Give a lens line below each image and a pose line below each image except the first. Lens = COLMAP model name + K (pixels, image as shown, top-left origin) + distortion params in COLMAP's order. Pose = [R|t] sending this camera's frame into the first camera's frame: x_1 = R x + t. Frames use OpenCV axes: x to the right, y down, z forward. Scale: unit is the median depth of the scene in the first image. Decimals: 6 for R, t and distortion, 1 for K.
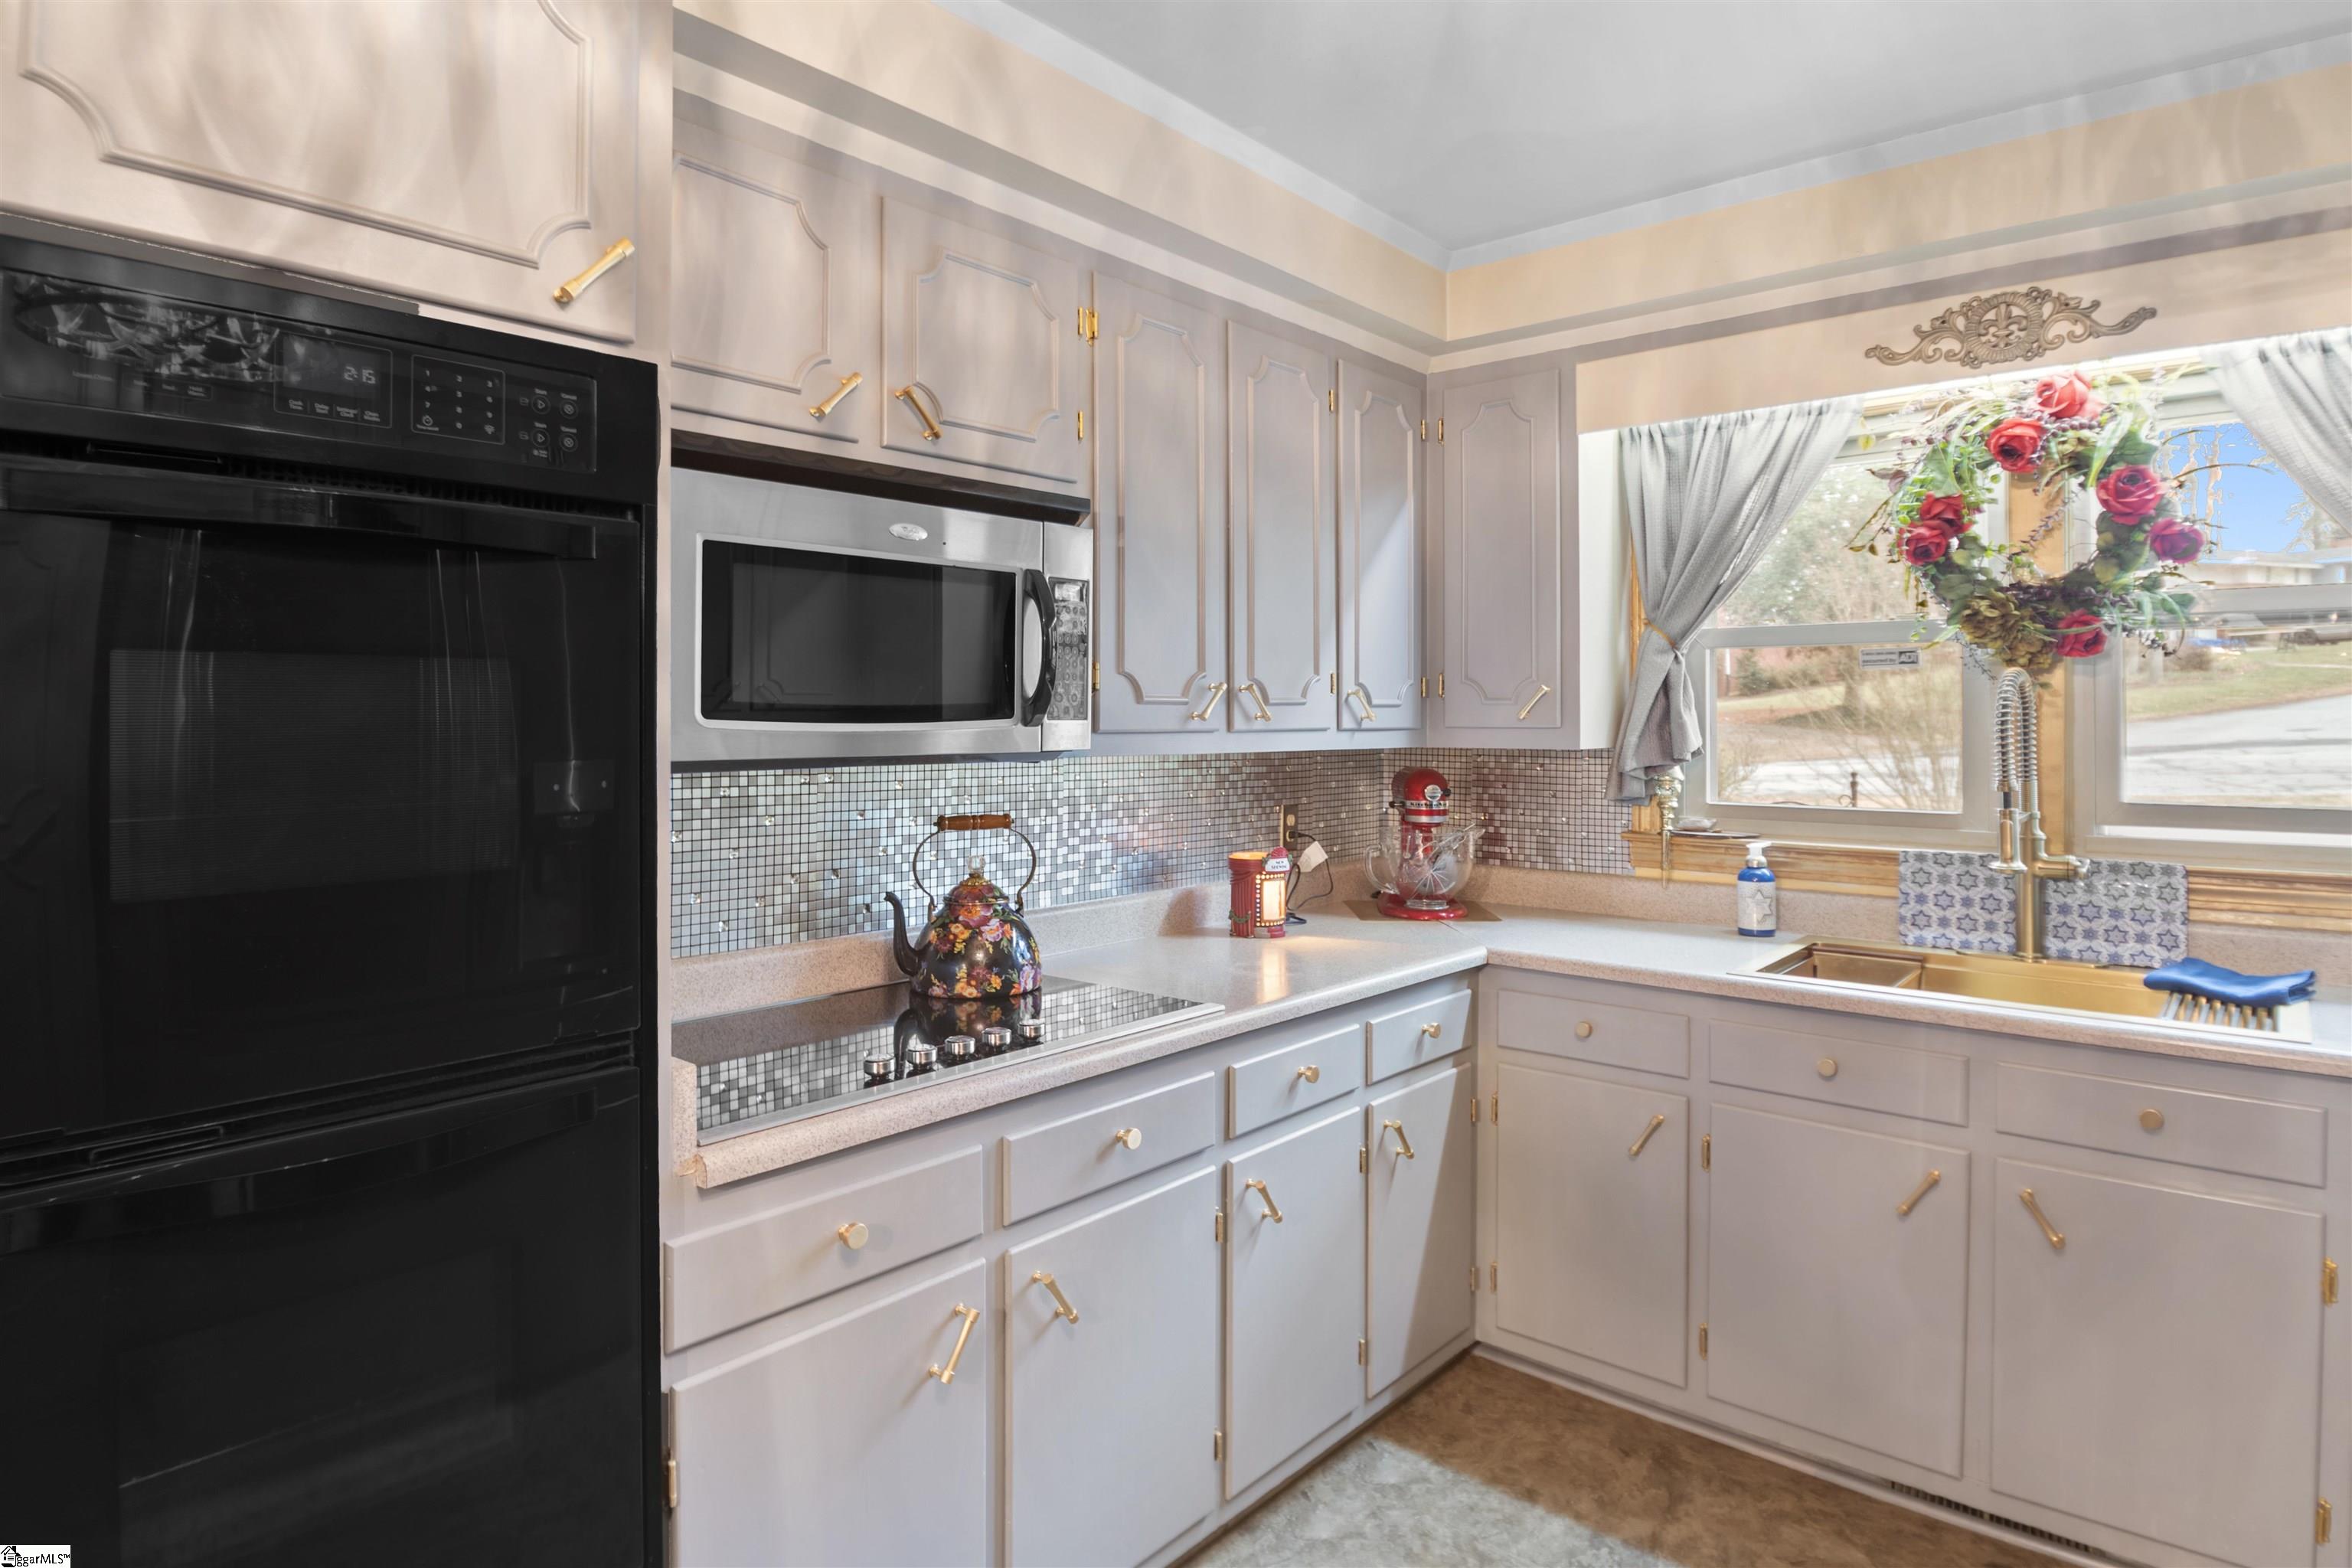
lens RADIAL K [[1287.5, 0, 1175.6], [0, 1287.5, 715.1], [0, 0, 1]] dist [-0.040705, -0.000090]
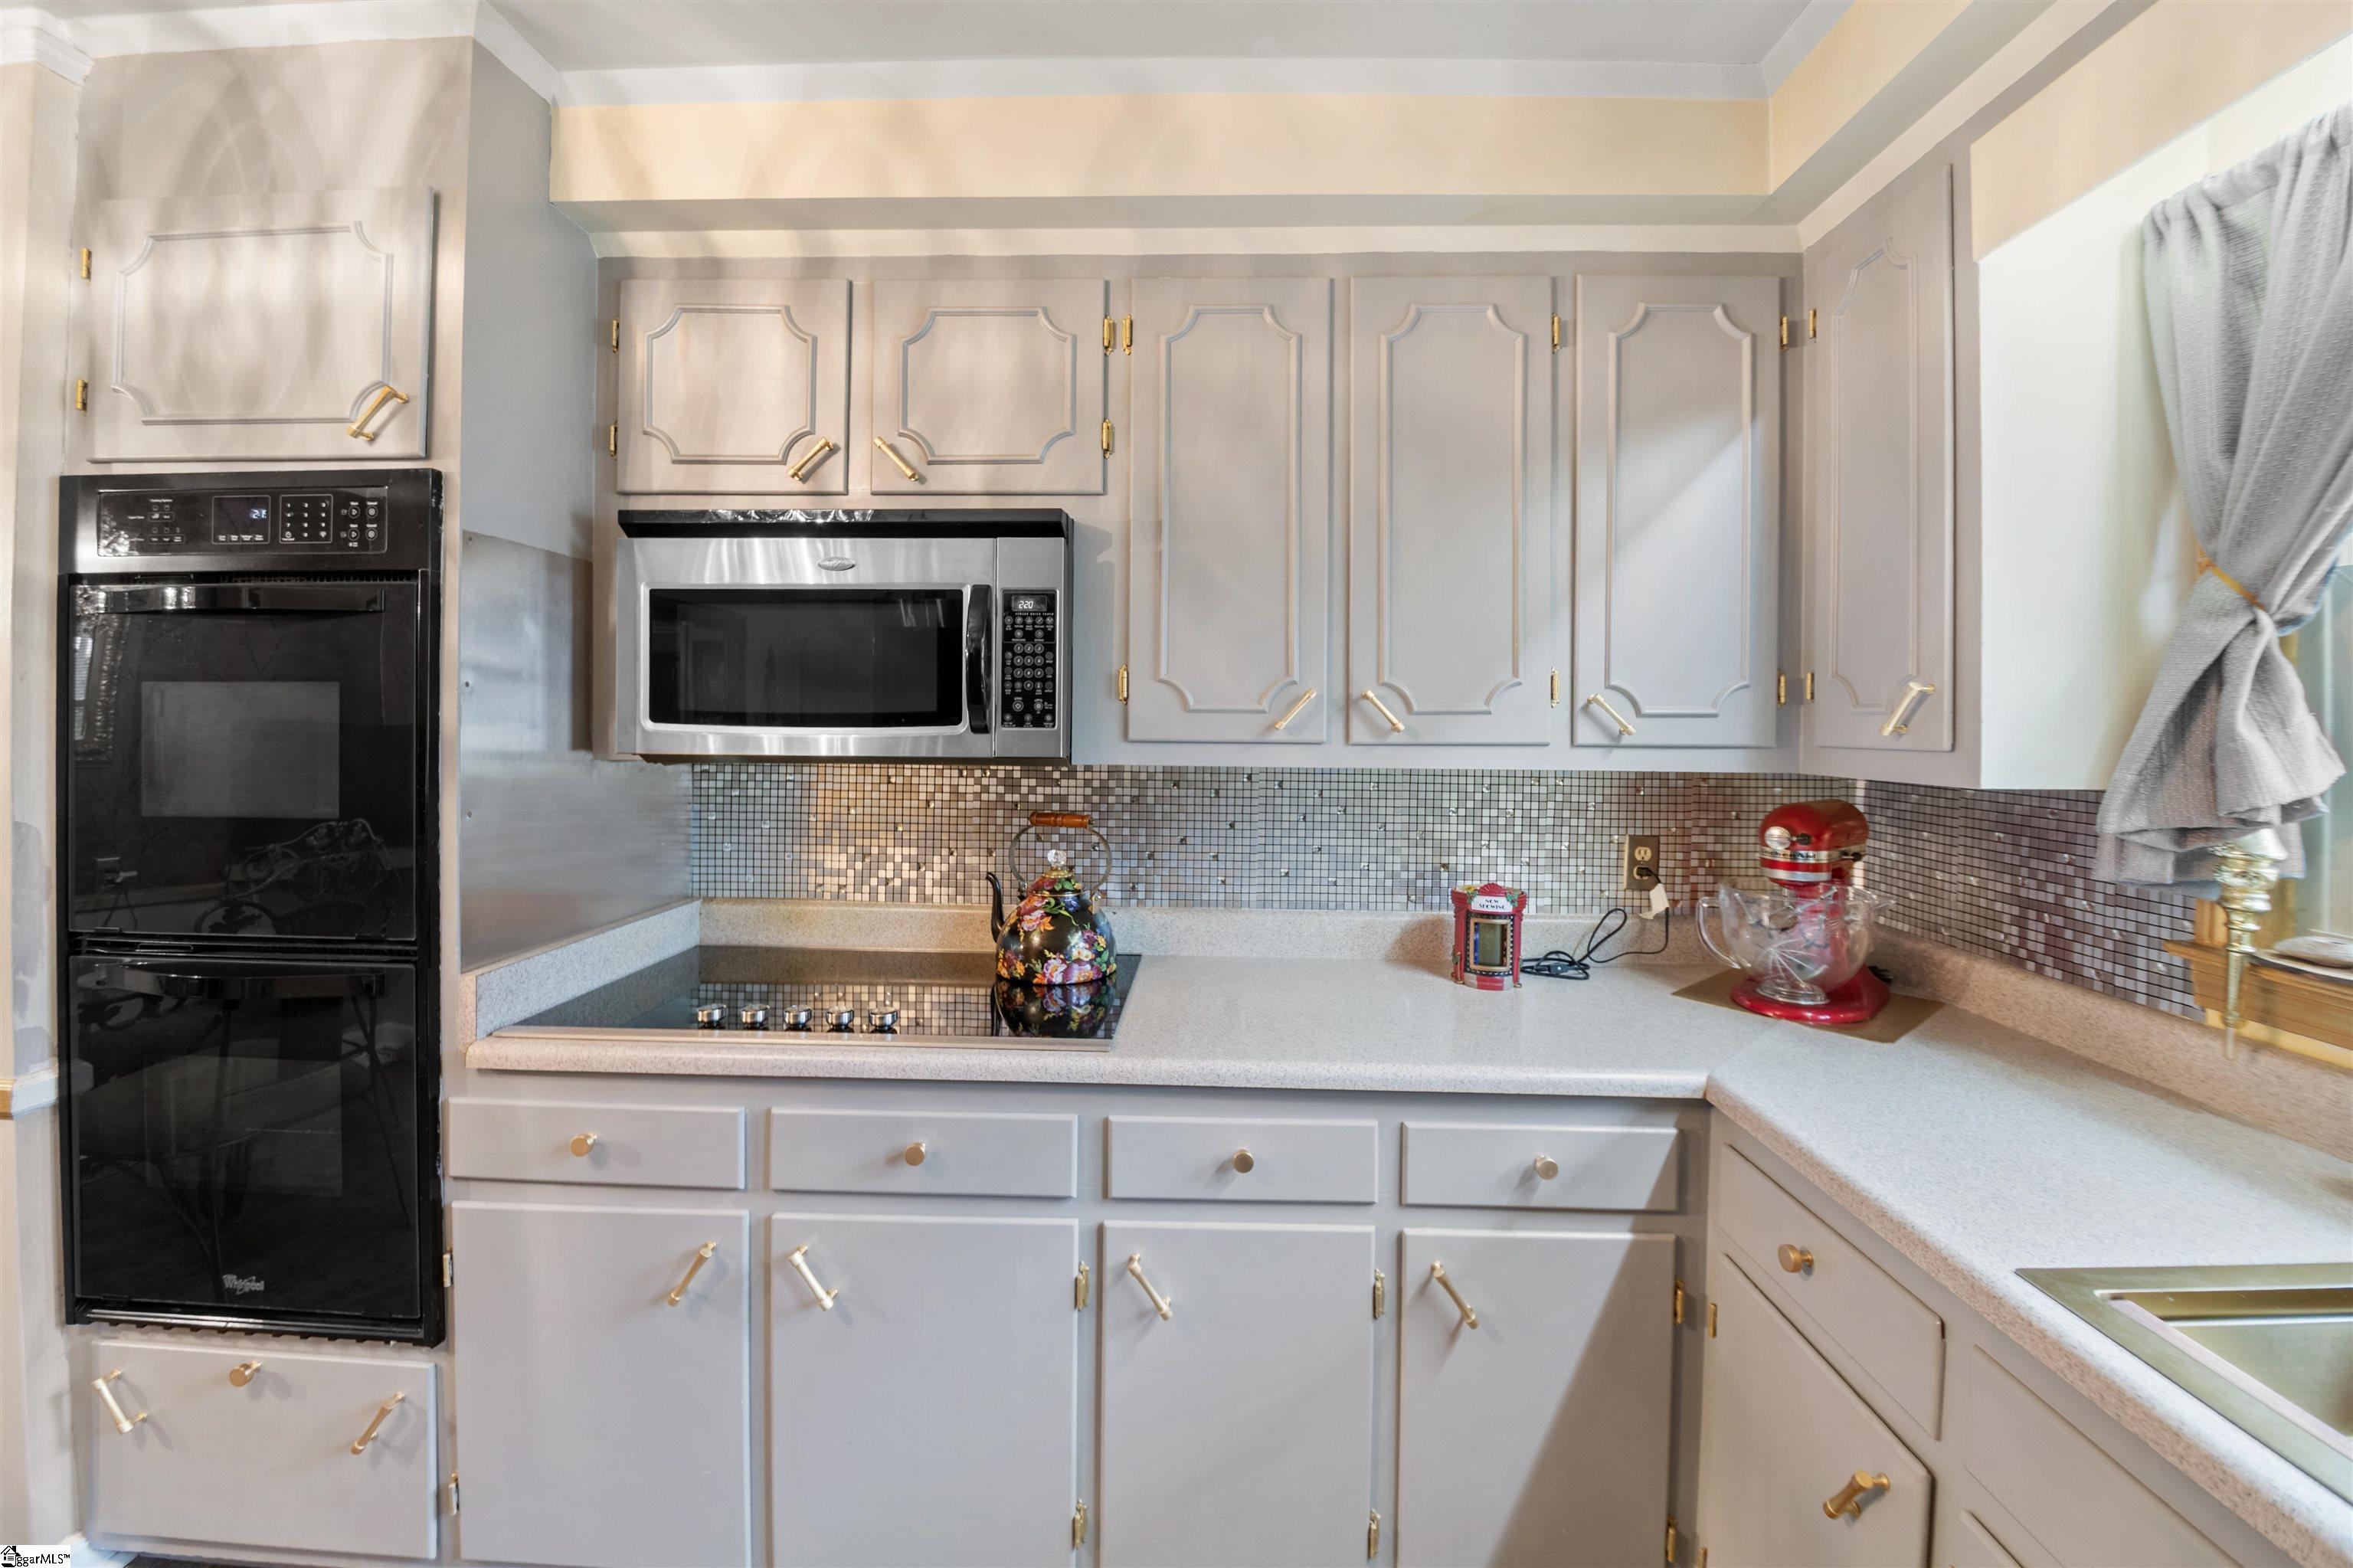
lens RADIAL K [[924.7, 0, 1231.0], [0, 924.7, 724.8], [0, 0, 1]] dist [-0.001720, -0.014241]
pose [[0.643844, 0.009431, -0.765099, 0.563142], [-0.007639, 0.999953, 0.005898, -0.003994], [0.765119, 0.002047, 0.643886, 0.623774]]
